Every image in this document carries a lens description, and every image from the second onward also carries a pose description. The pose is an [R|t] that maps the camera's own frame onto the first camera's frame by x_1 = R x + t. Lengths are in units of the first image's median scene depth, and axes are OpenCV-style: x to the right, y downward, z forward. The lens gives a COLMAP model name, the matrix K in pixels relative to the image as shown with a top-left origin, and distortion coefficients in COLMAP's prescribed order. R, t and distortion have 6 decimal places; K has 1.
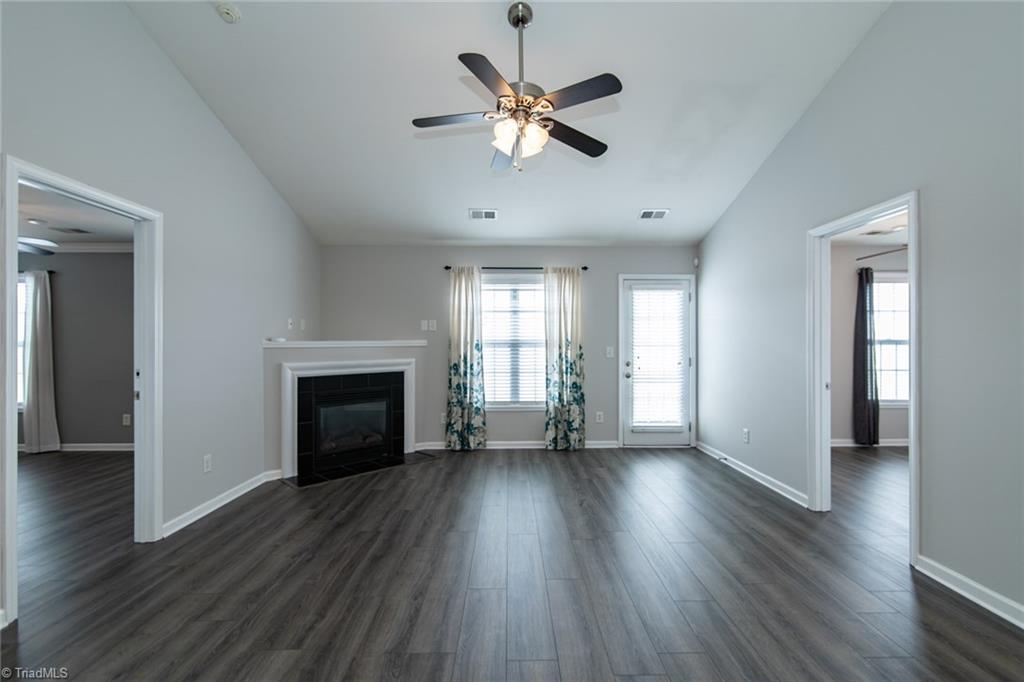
lens RADIAL K [[461.2, 0, 515.4], [0, 461.2, 343.9], [0, 0, 1]] dist [0.000894, -0.000156]
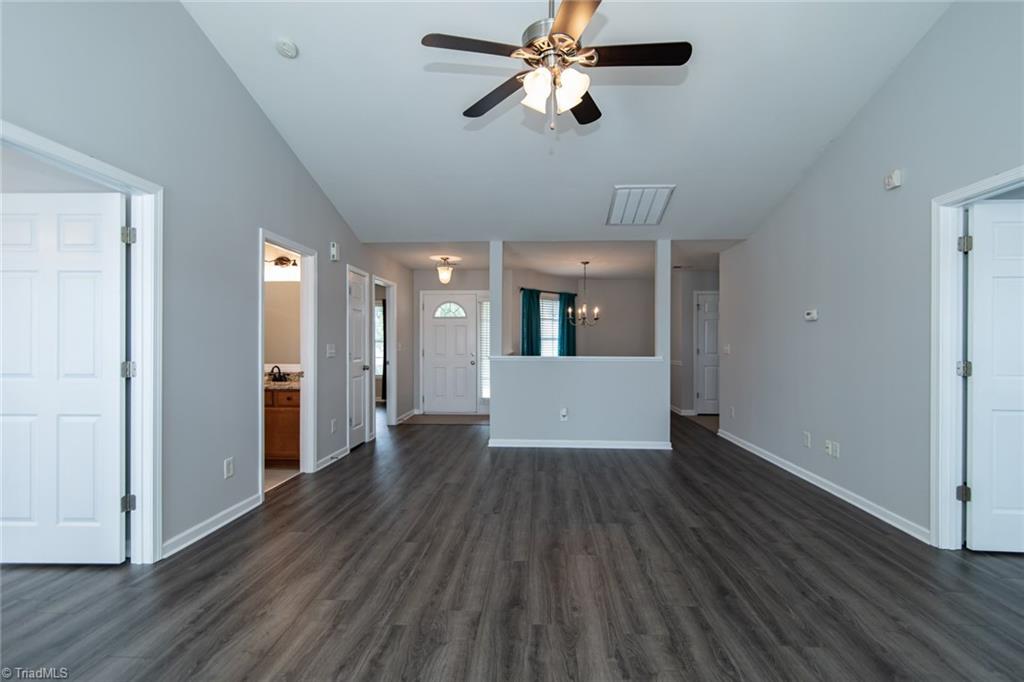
lens RADIAL K [[461.2, 0, 516.1], [0, 461.2, 345.0], [0, 0, 1]] dist [0.000894, -0.000156]
pose [[-0.997657, 0.000176, 0.068419, 0.009790], [0.000183, 1.000000, 0.000096, 0.006900], [-0.068419, 0.000108, -0.997657, 0.924314]]
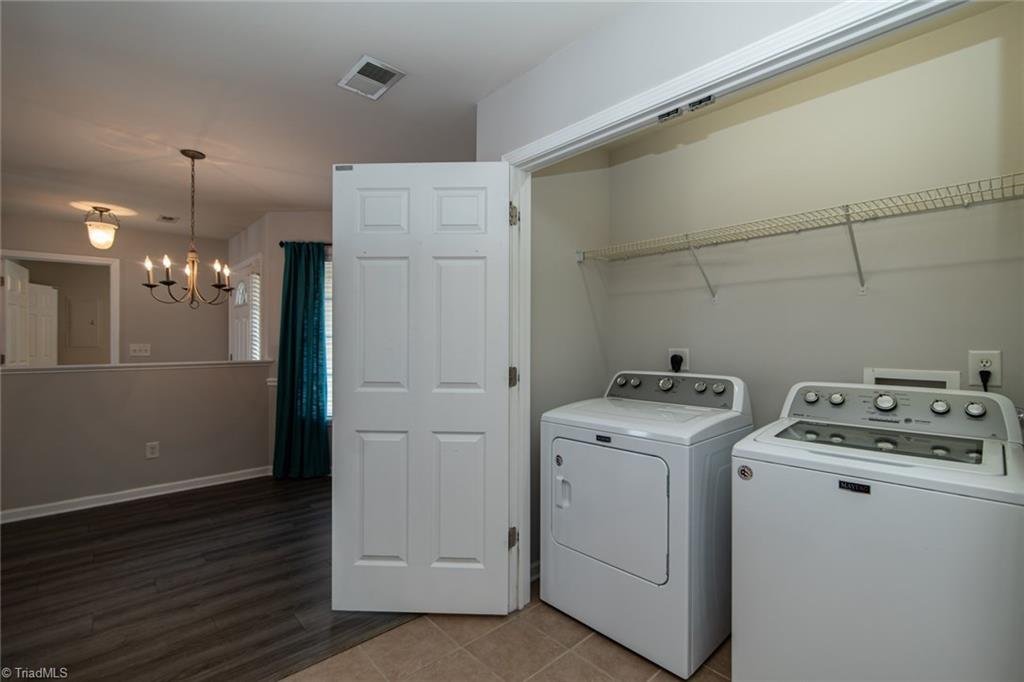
lens RADIAL K [[461.2, 0, 514.6], [0, 461.2, 344.3], [0, 0, 1]] dist [0.000894, -0.000156]
pose [[-0.666724, -0.000896, 0.745304, -0.746912], [-0.003001, 0.999994, -0.001482, 0.000964], [-0.745299, -0.003224, -0.666723, -0.282428]]
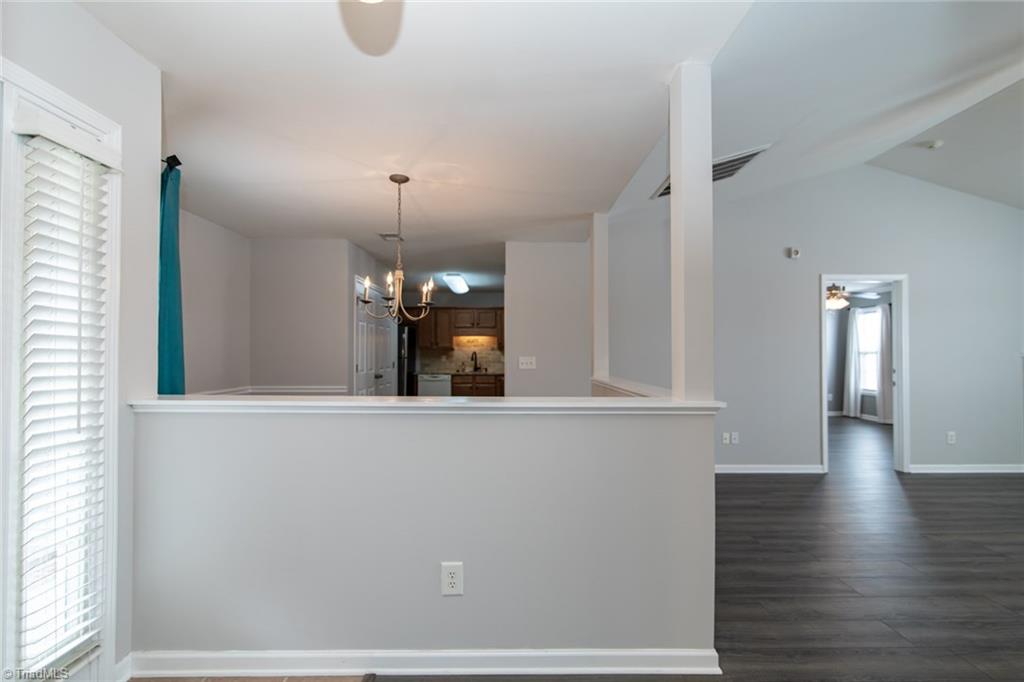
lens RADIAL K [[461.2, 0, 515.1], [0, 461.2, 344.9], [0, 0, 1]] dist [0.000894, -0.000156]
pose [[0.003900, -0.012941, -0.999909, 0.477427], [0.002533, 0.999913, -0.012931, -0.007382], [0.999989, -0.002482, 0.003932, -0.221290]]
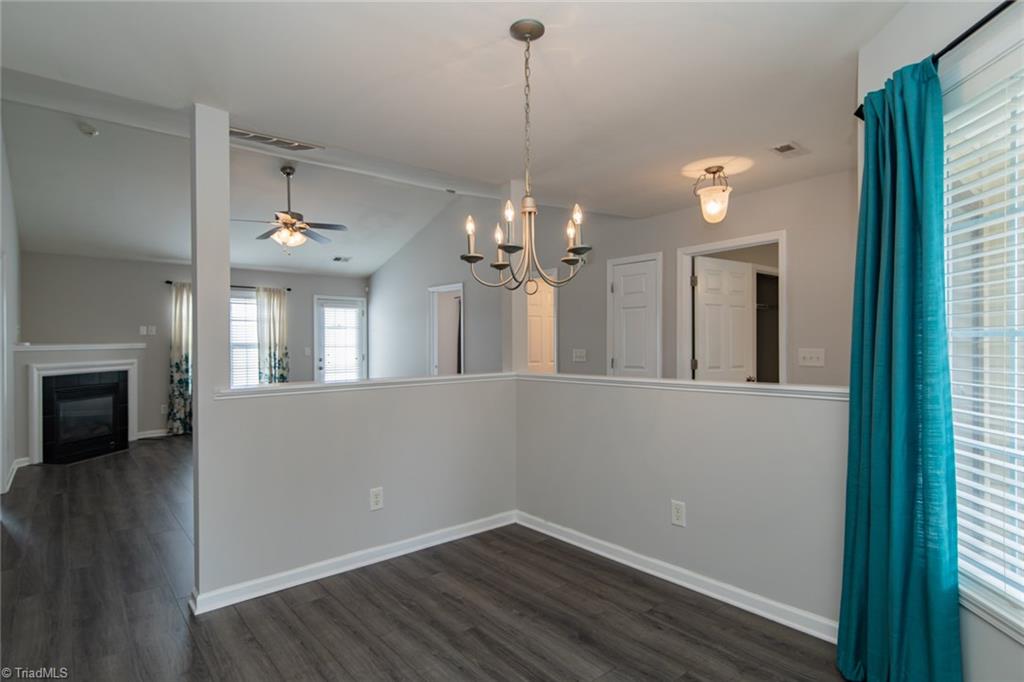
lens RADIAL K [[535.0, 0, 518.6], [0, 535.0, 342.8], [0, 0, 1]] dist [-0.002674, 0.000232]
pose [[0.770228, -0.002637, 0.637763, -0.332521], [0.002821, 0.999996, 0.000728, -0.007487], [-0.637763, 0.001238, 0.770232, -0.638762]]
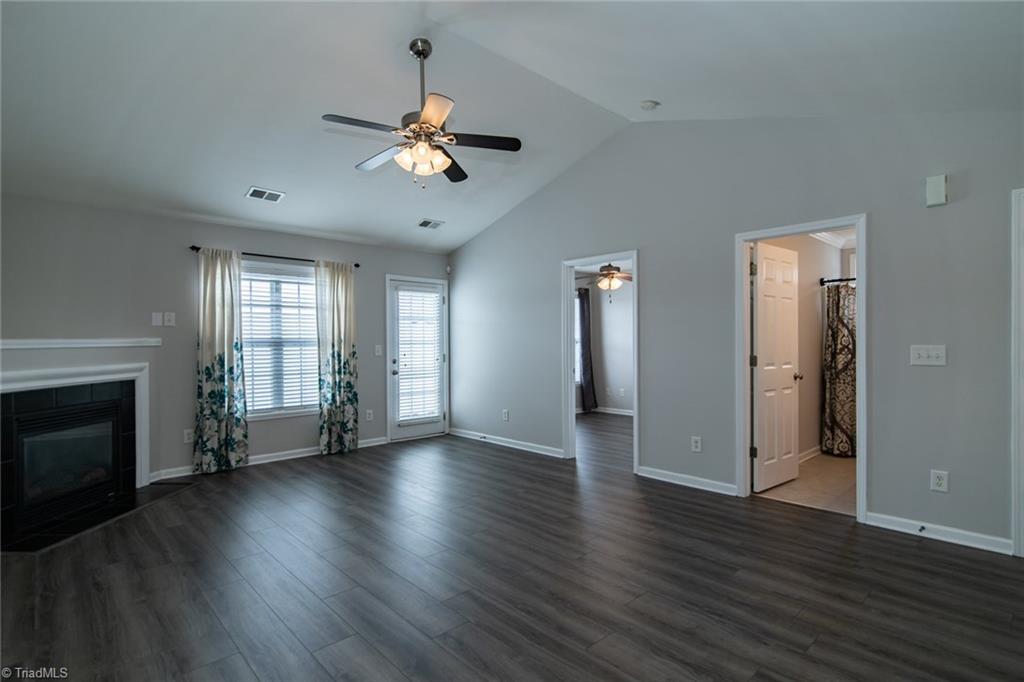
lens RADIAL K [[509.9, 0, 517.6], [0, 509.9, 343.2], [0, 0, 1]] dist [-0.001626, 0.000449]
pose [[0.738020, -0.005117, 0.674759, -0.333058], [0.004093, 0.999987, 0.003106, -0.000085], [-0.674766, 0.000470, 0.738031, -0.035072]]
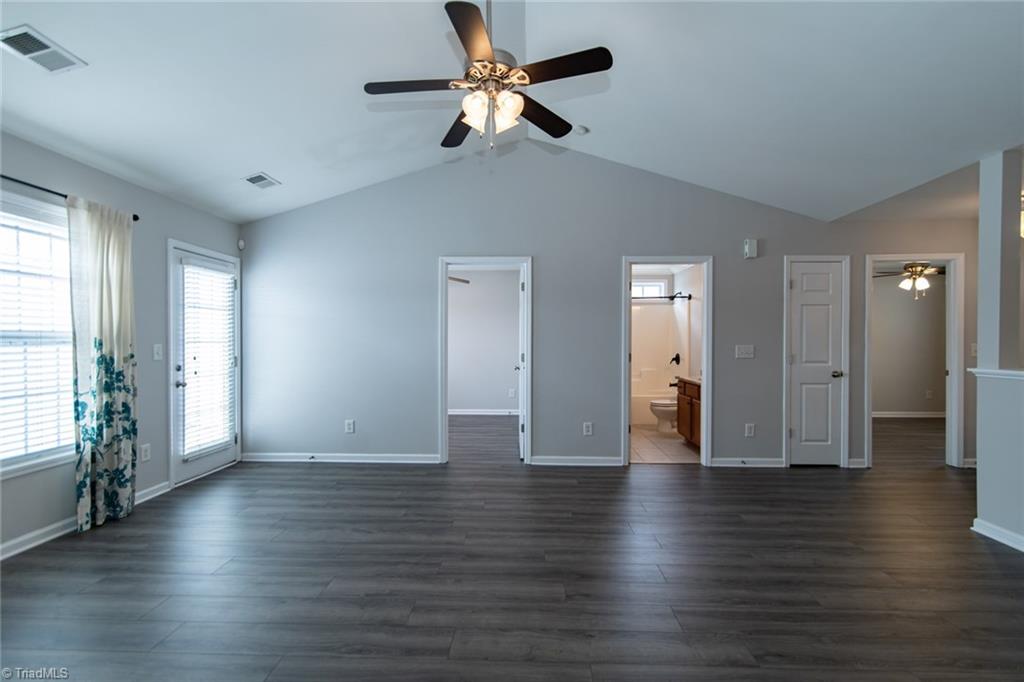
lens RADIAL K [[461.2, 0, 516.7], [0, 461.2, 345.3], [0, 0, 1]] dist [0.000894, -0.000156]
pose [[0.049064, -0.006498, 0.998774, -0.448072], [-0.003908, 0.999970, 0.006698, 0.001846], [-0.998788, -0.004232, 0.049037, 0.457006]]
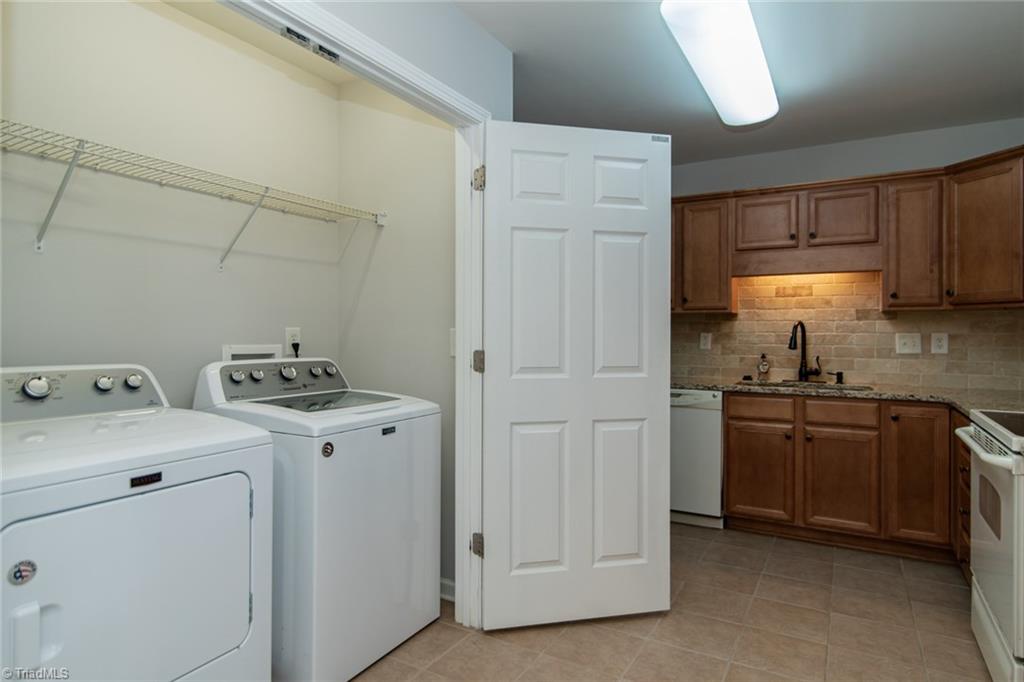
lens RADIAL K [[584.4, 0, 510.0], [0, 584.4, 330.2], [0, 0, 1]] dist [-0.011660, -0.001274]
pose [[-0.511438, -0.004141, -0.859310, -0.393796], [-0.001188, 0.999991, -0.004112, 0.007887], [0.859319, -0.001082, -0.511438, -0.301418]]
